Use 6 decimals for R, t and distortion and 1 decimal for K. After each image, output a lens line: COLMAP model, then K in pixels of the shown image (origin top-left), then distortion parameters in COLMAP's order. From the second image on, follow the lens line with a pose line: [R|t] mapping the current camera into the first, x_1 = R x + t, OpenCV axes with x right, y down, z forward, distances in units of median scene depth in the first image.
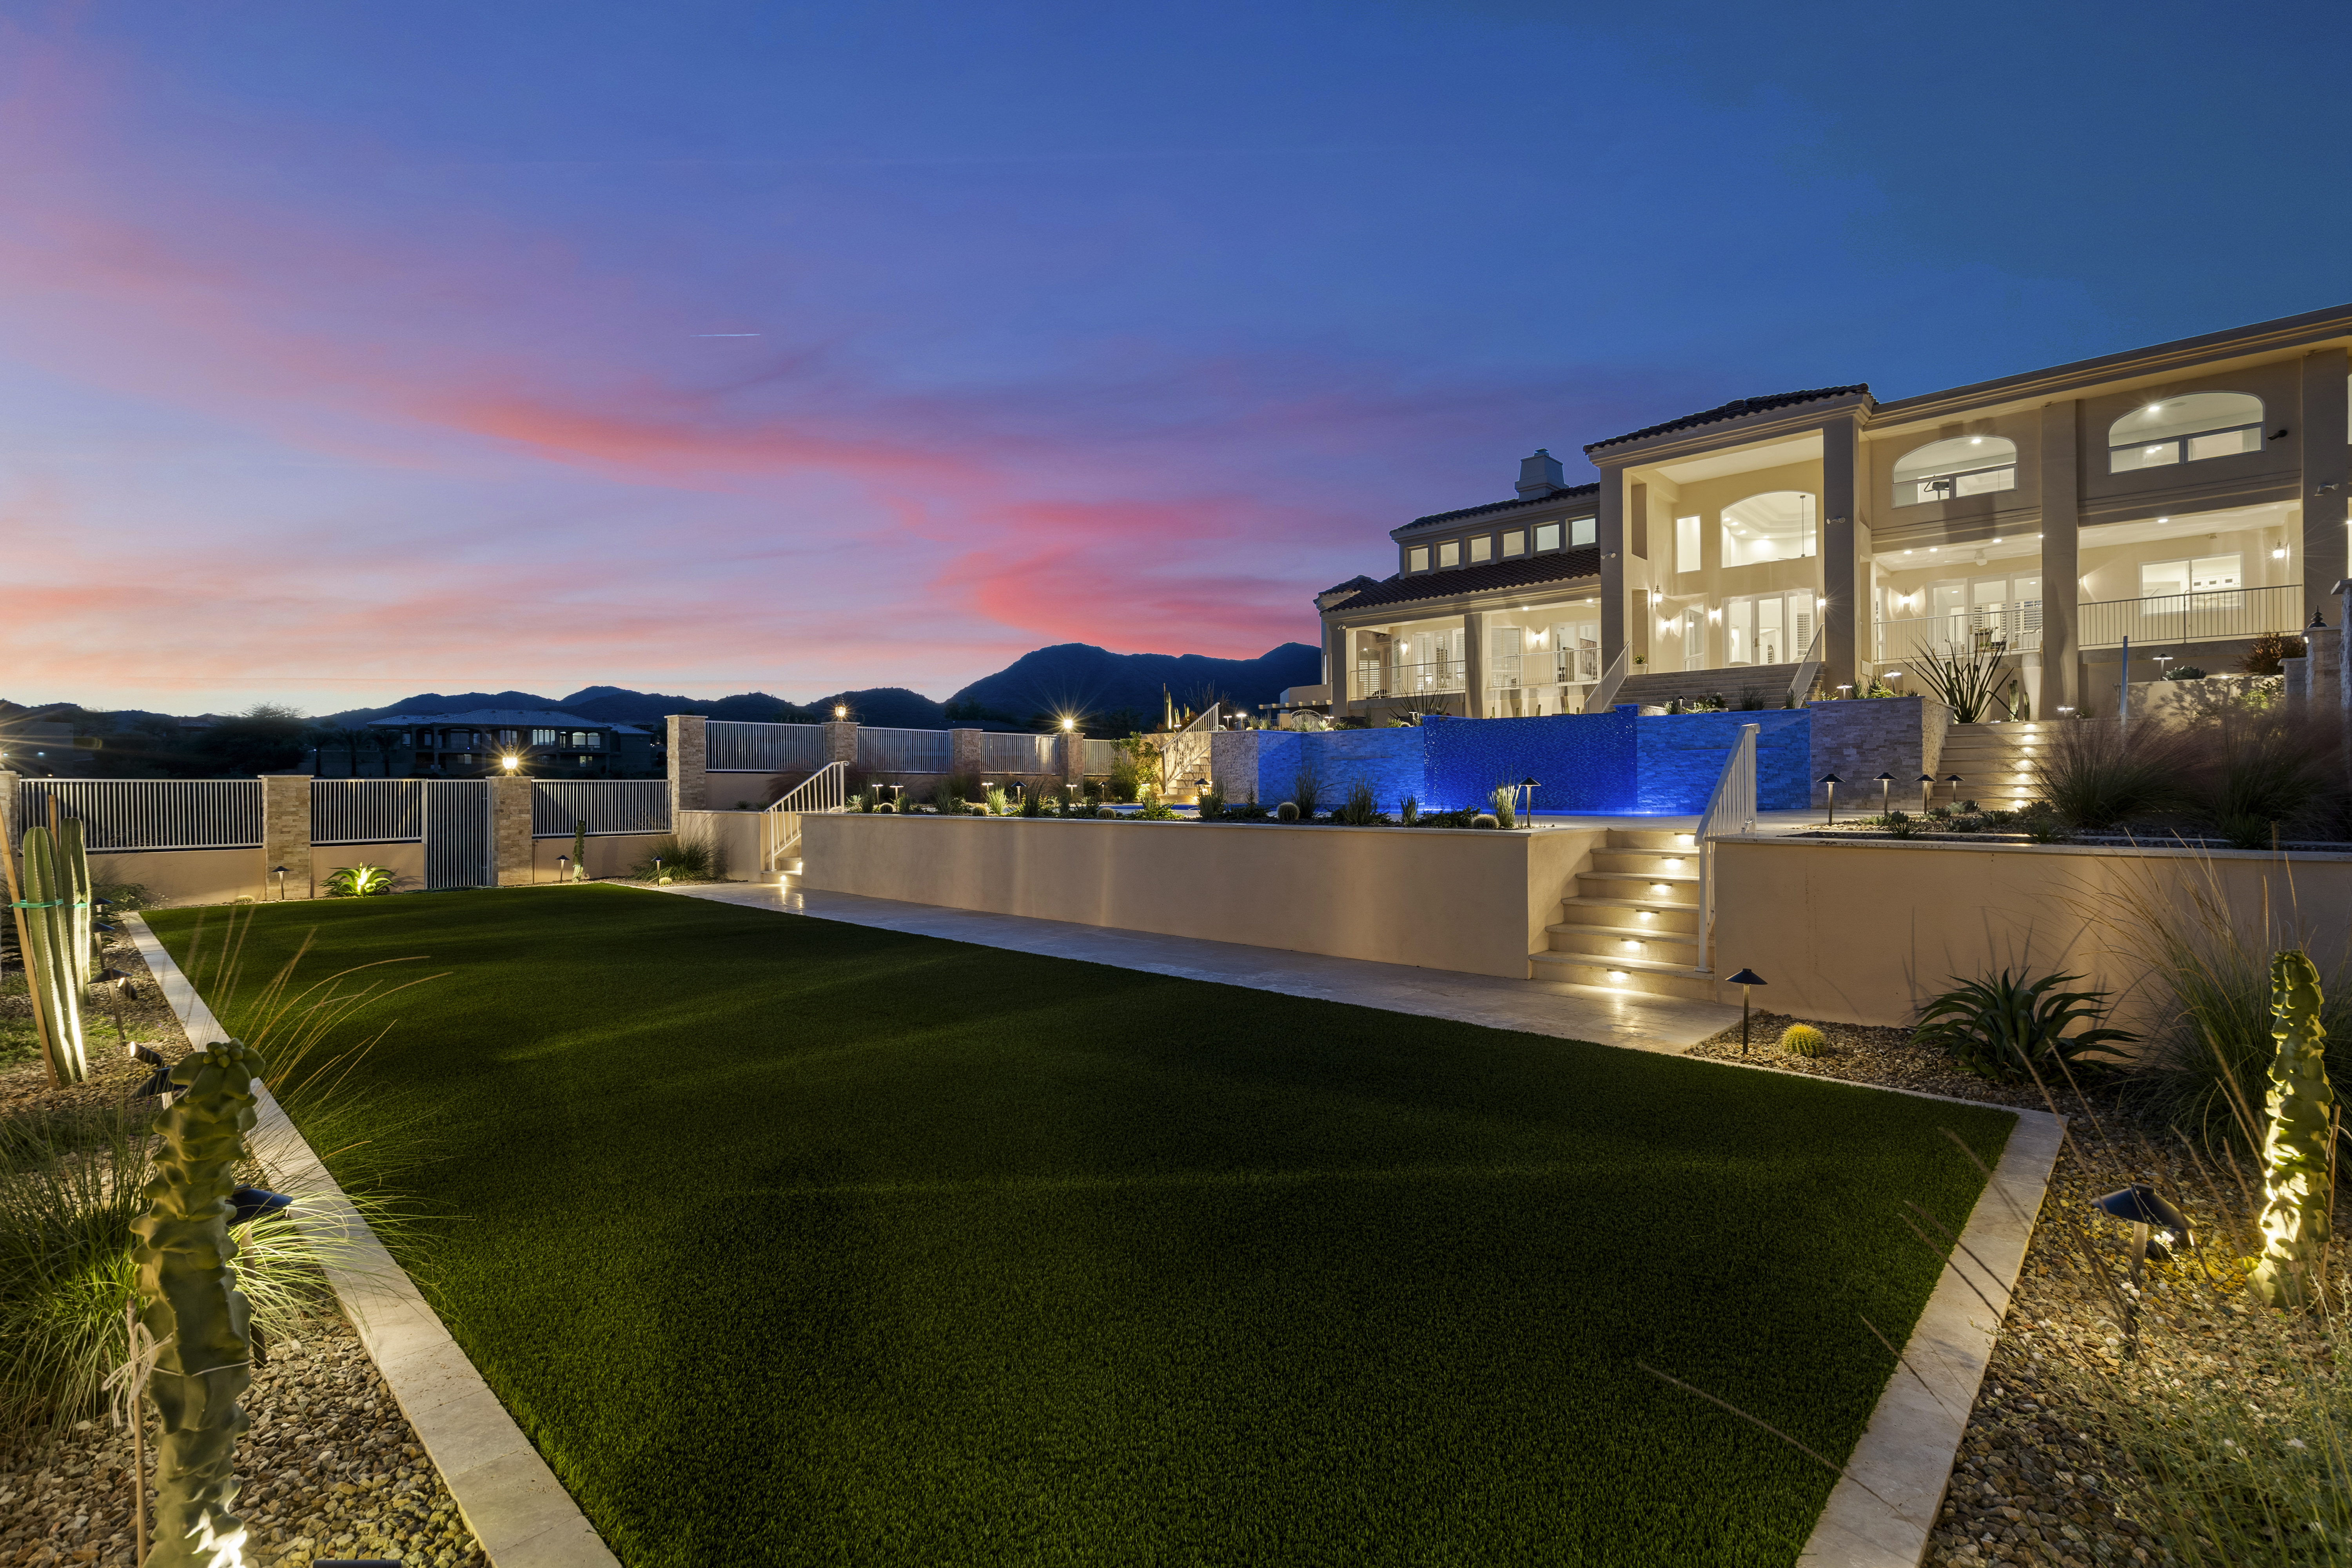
lens RADIAL K [[1087.0, 0, 1165.5], [0, 1087.0, 764.9], [0, 0, 1]] dist [-0.002128, 0.001002]
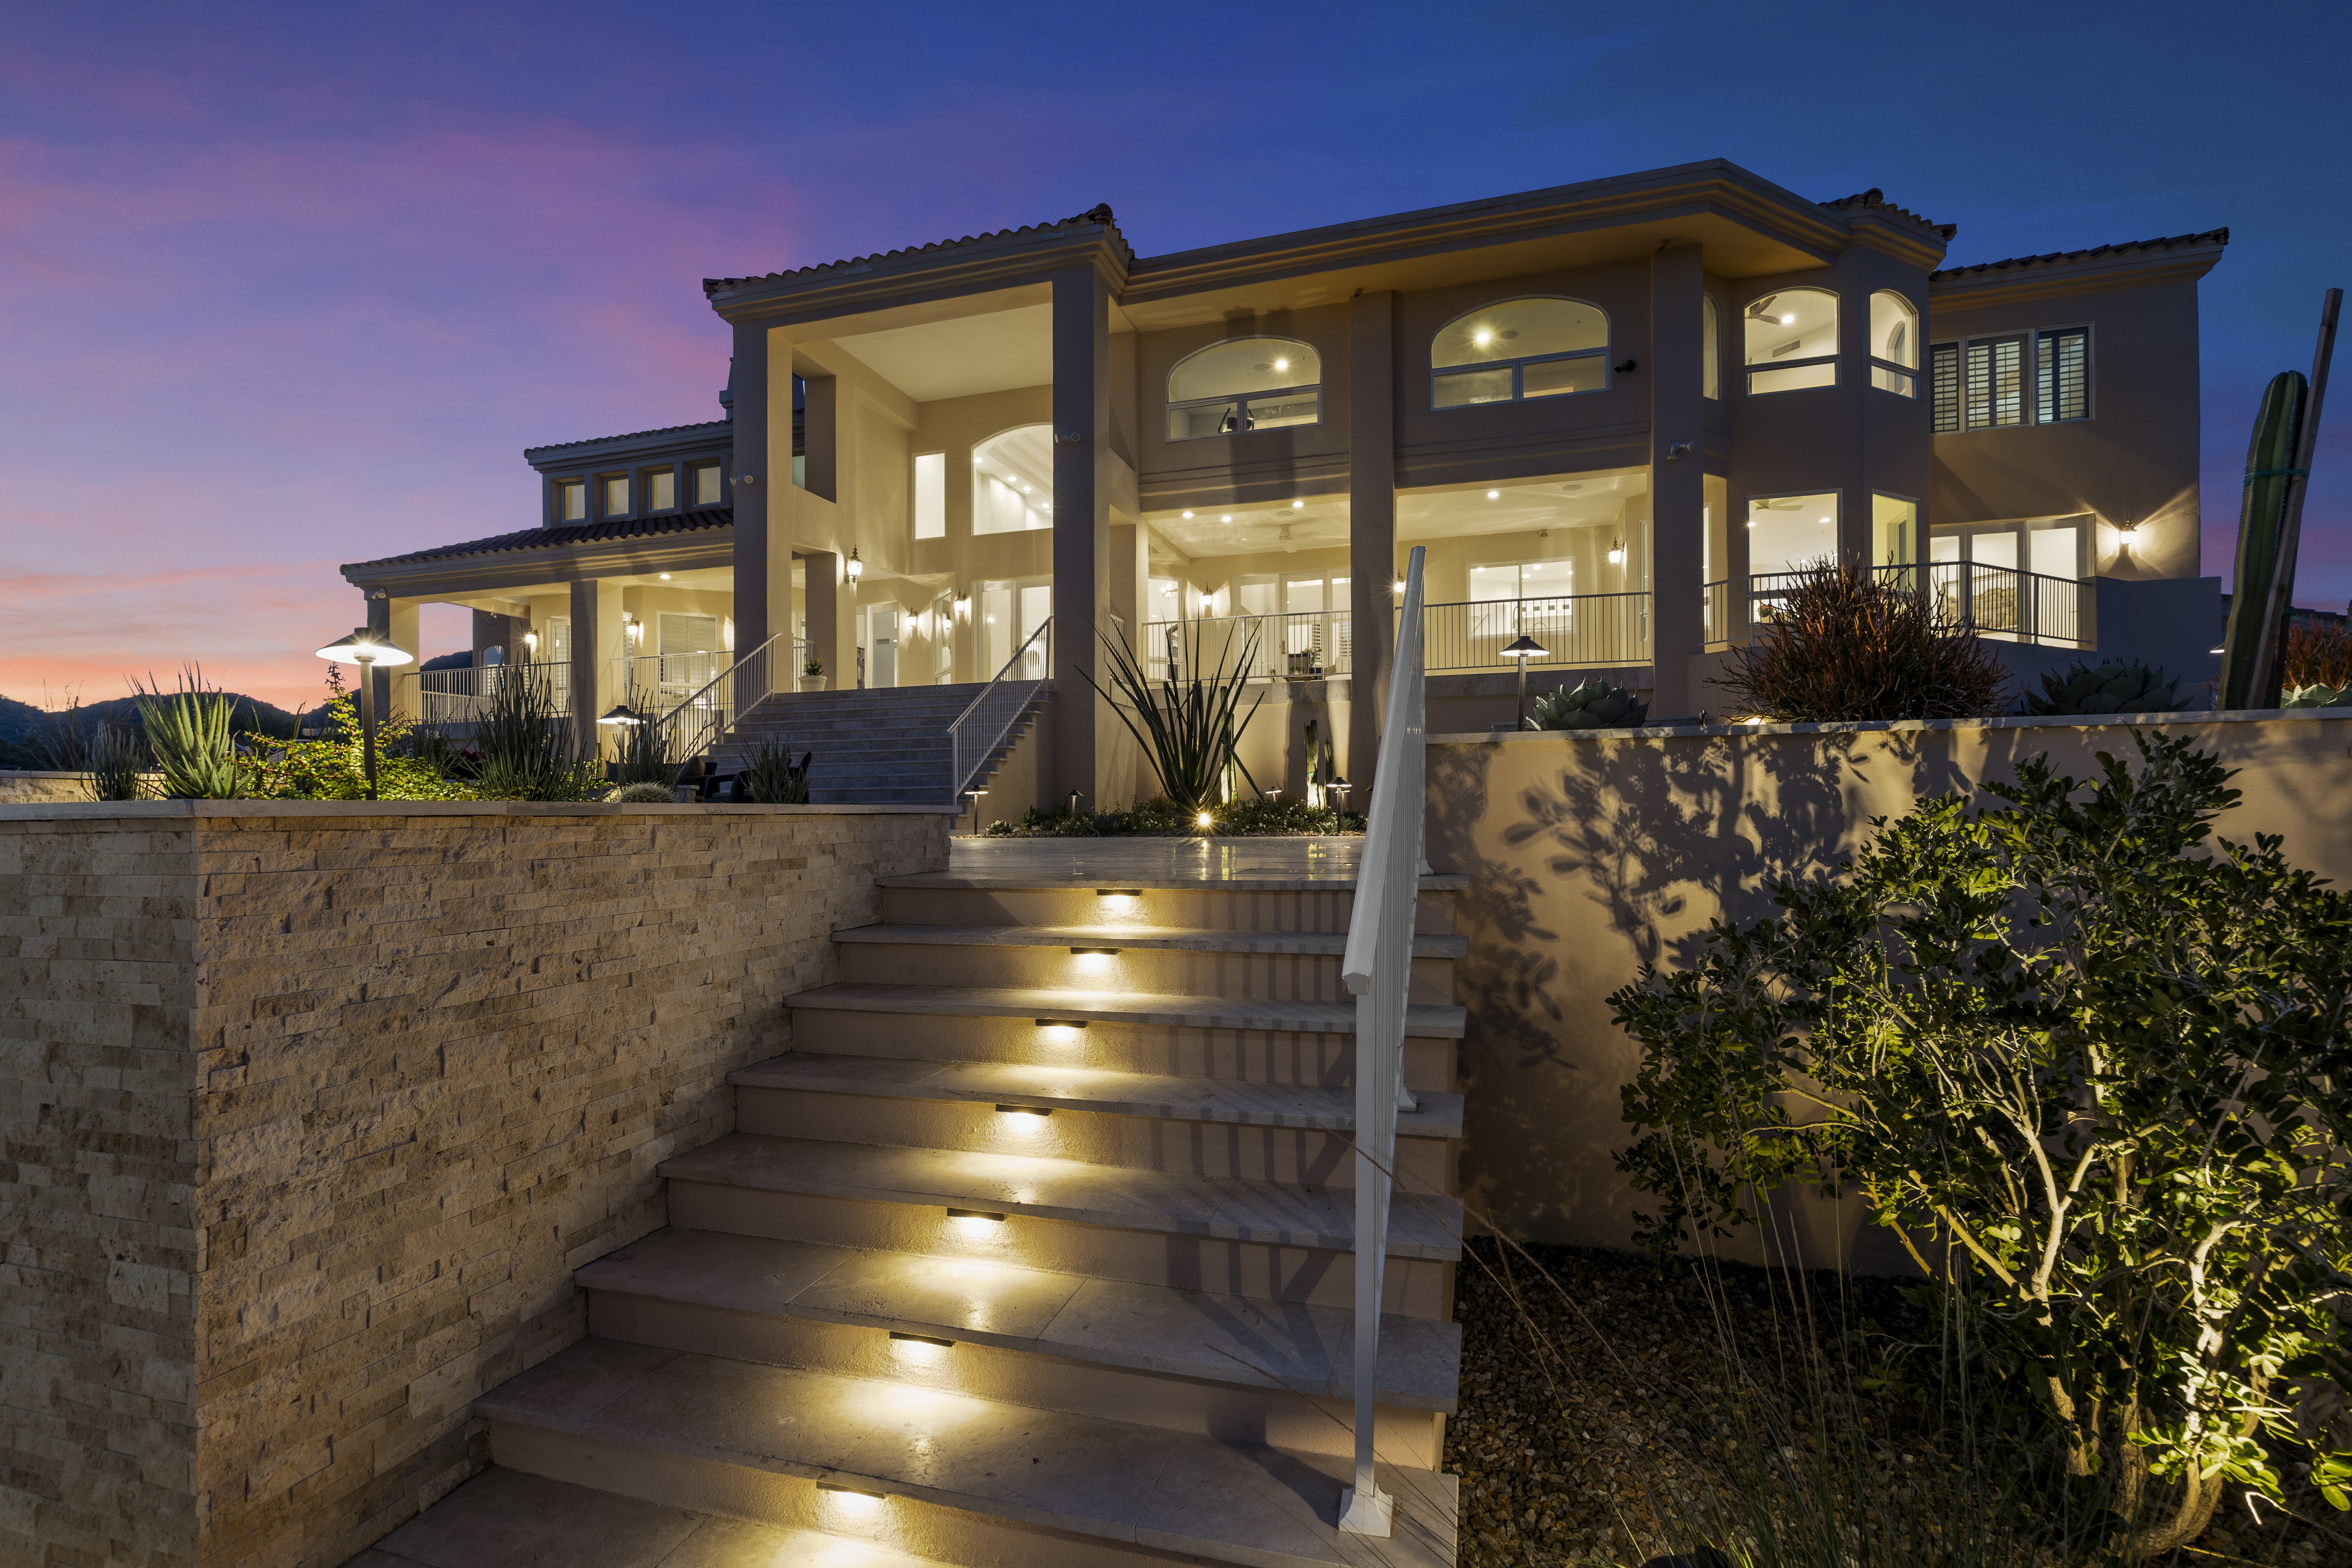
lens RADIAL K [[1087.0, 0, 1180.3], [0, 1087.0, 803.7], [0, 0, 1]] dist [-0.002128, 0.001002]
pose [[0.890564, -0.006528, 0.454812, 0.391965], [0.001344, 0.999930, 0.011722, -0.034012], [-0.454857, -0.009828, 0.890510, 0.435591]]
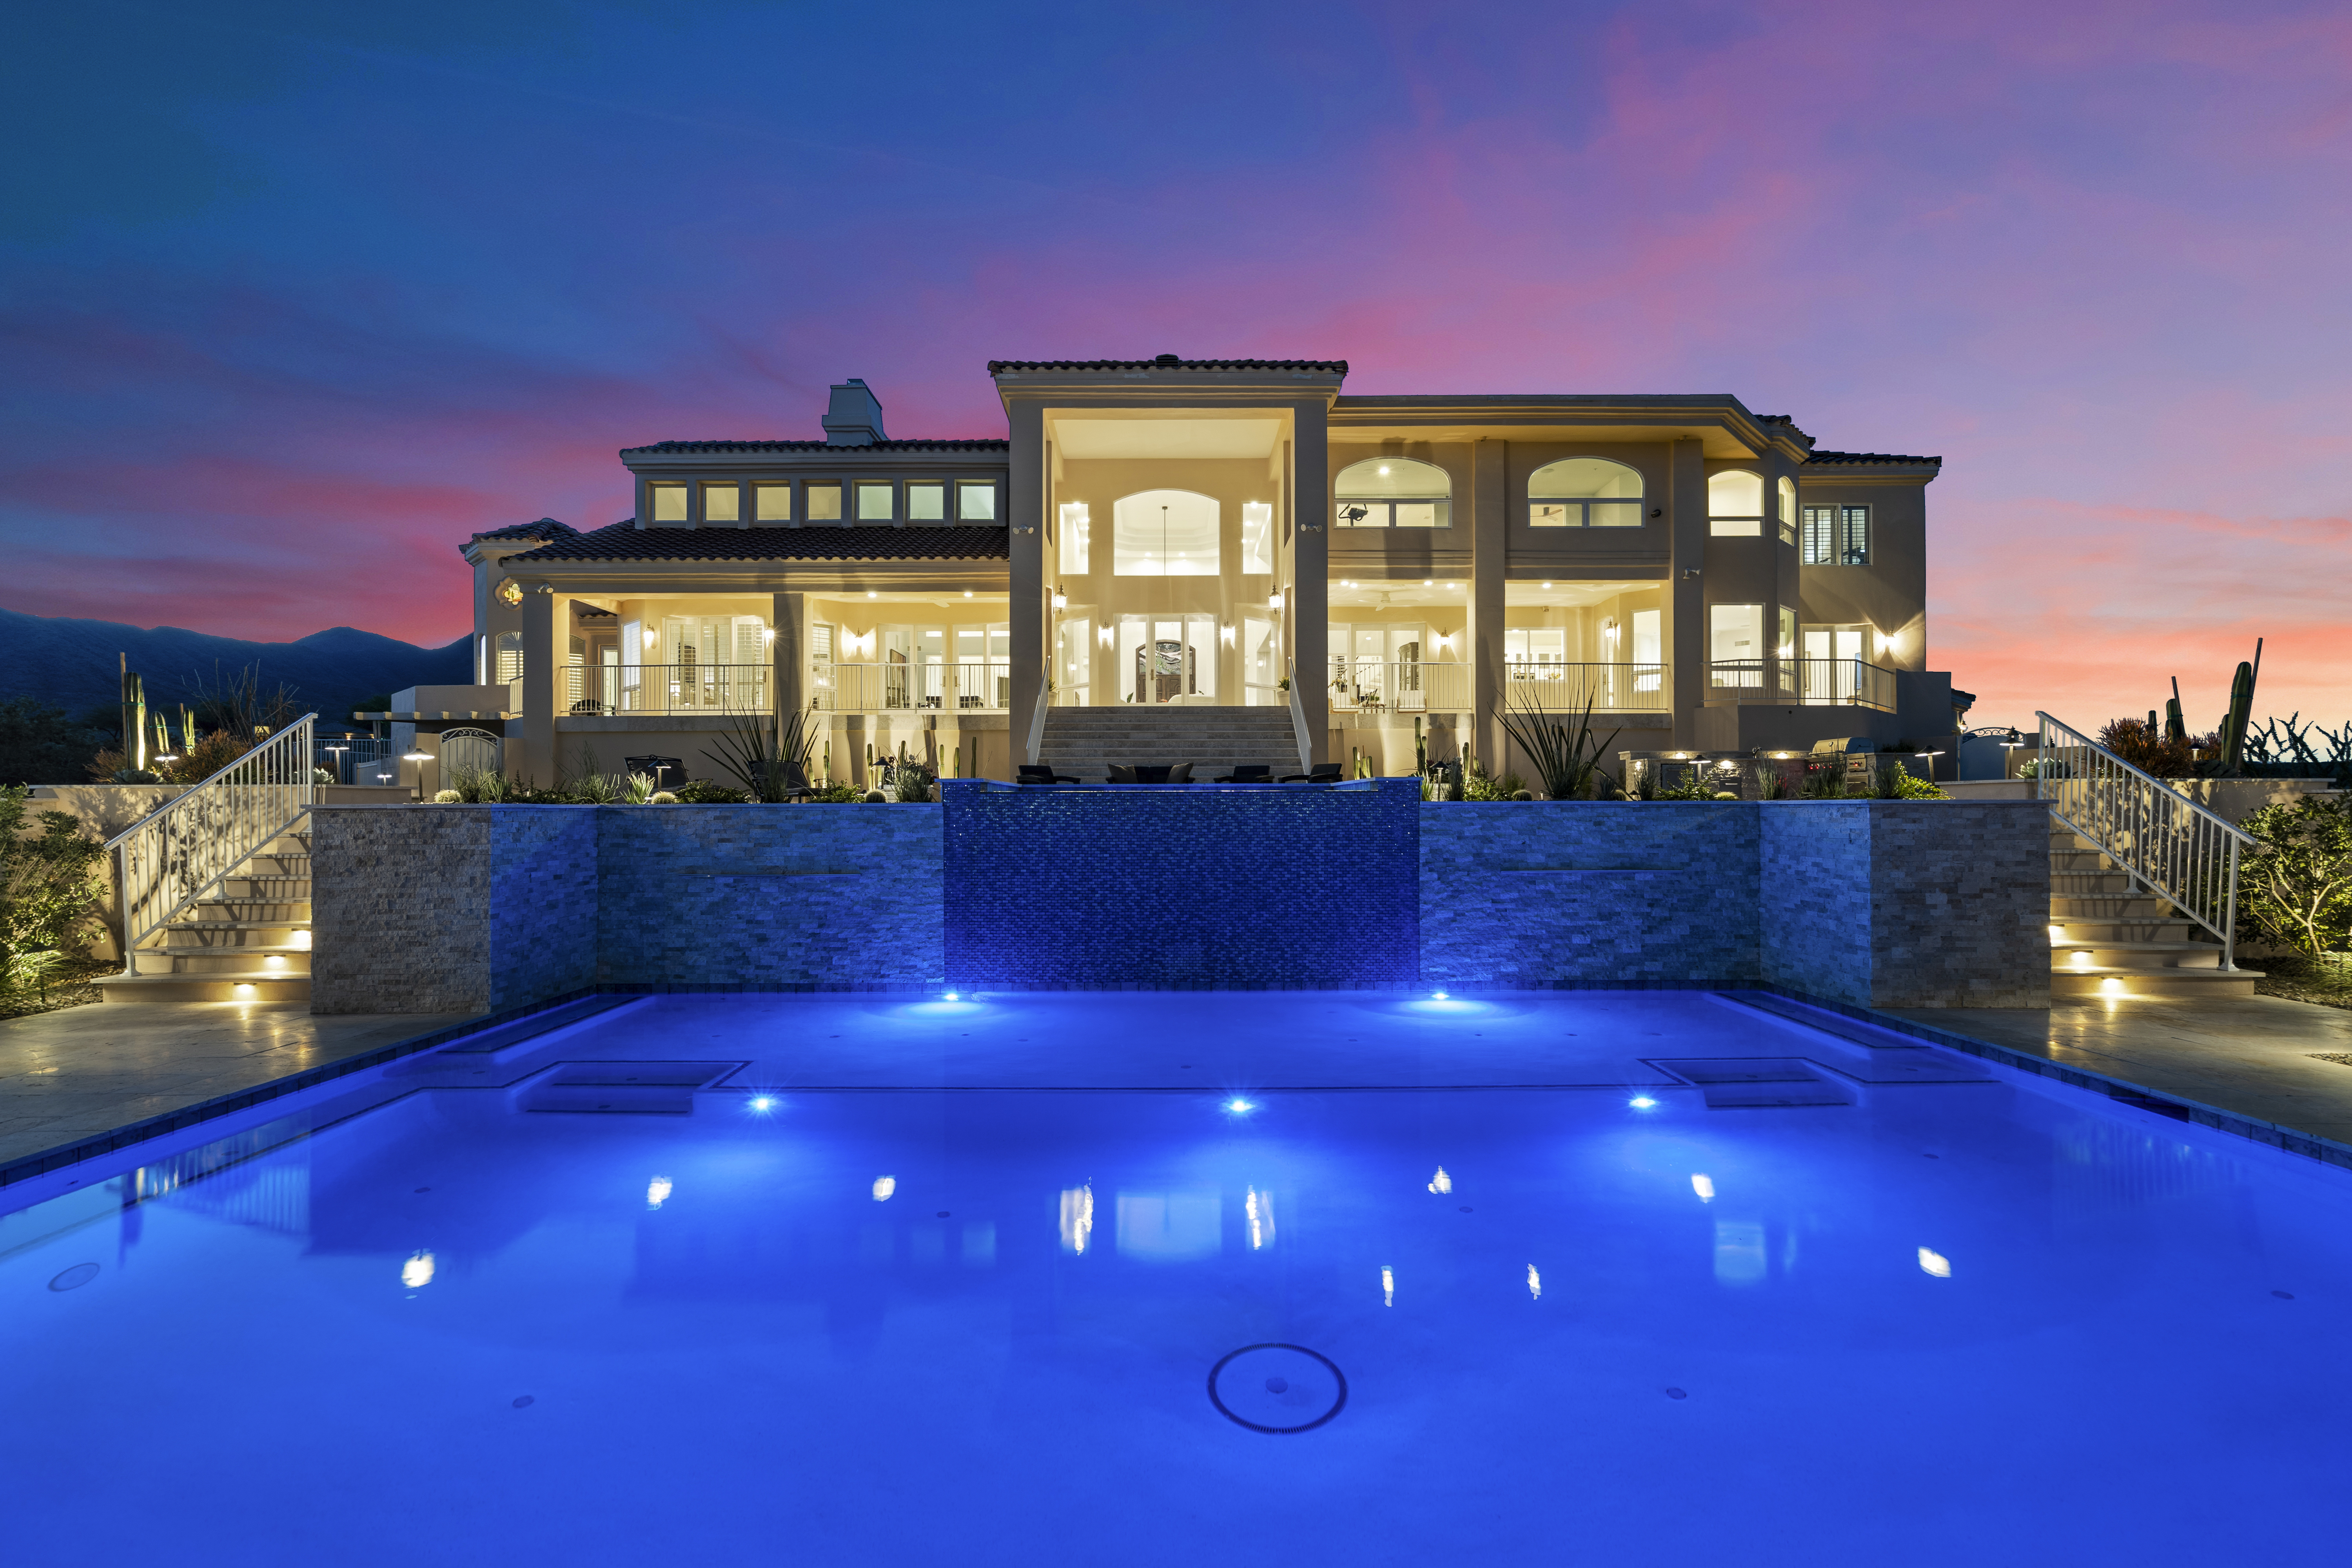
lens RADIAL K [[1087.0, 0, 1183.6], [0, 1087.0, 799.5], [0, 0, 1]] dist [-0.002128, 0.001002]
pose [[0.715493, 0.004058, 0.698608, -0.000236], [-0.014251, 0.999860, 0.008787, -0.032843], [-0.698474, -0.016243, 0.715451, 0.481487]]
